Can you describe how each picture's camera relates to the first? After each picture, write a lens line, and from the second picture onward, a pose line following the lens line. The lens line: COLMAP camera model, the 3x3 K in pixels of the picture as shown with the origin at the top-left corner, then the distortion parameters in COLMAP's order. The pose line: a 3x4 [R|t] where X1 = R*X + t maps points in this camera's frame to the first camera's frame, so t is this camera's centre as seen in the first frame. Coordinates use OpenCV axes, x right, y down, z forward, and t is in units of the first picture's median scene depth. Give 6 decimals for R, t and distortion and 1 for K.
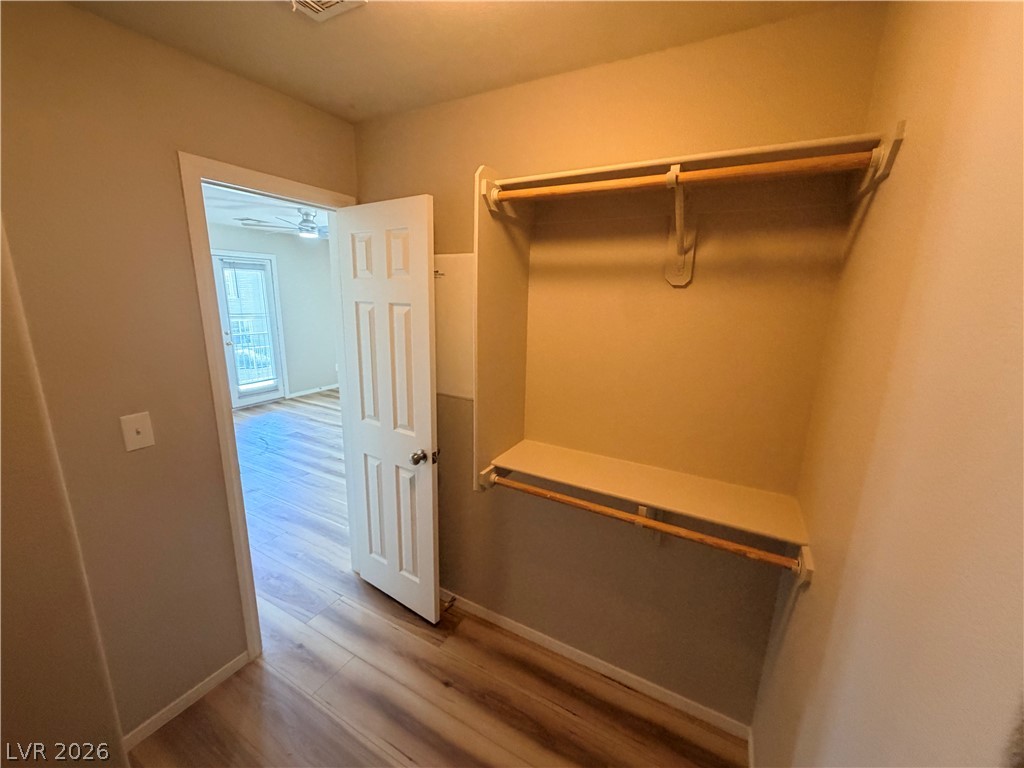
lens RADIAL K [[409.1, 0, 510.3], [0, 409.1, 384.8], [0, 0, 1]] dist [0.000051, 0.000377]
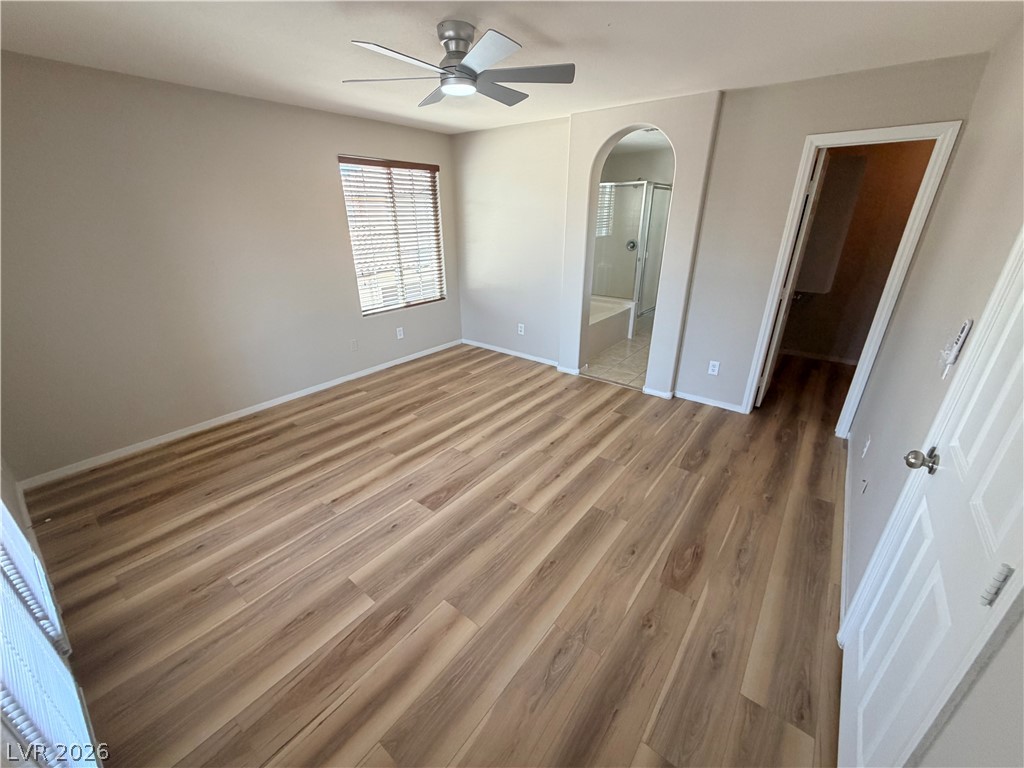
lens RADIAL K [[409.1, 0, 510.3], [0, 409.1, 384.8], [0, 0, 1]] dist [0.000051, 0.000377]
pose [[0.155405, -0.405072, 0.900981, -0.770789], [0.215014, 0.904065, 0.369372, -0.157799], [-0.964167, 0.136321, 0.227592, 0.631462]]
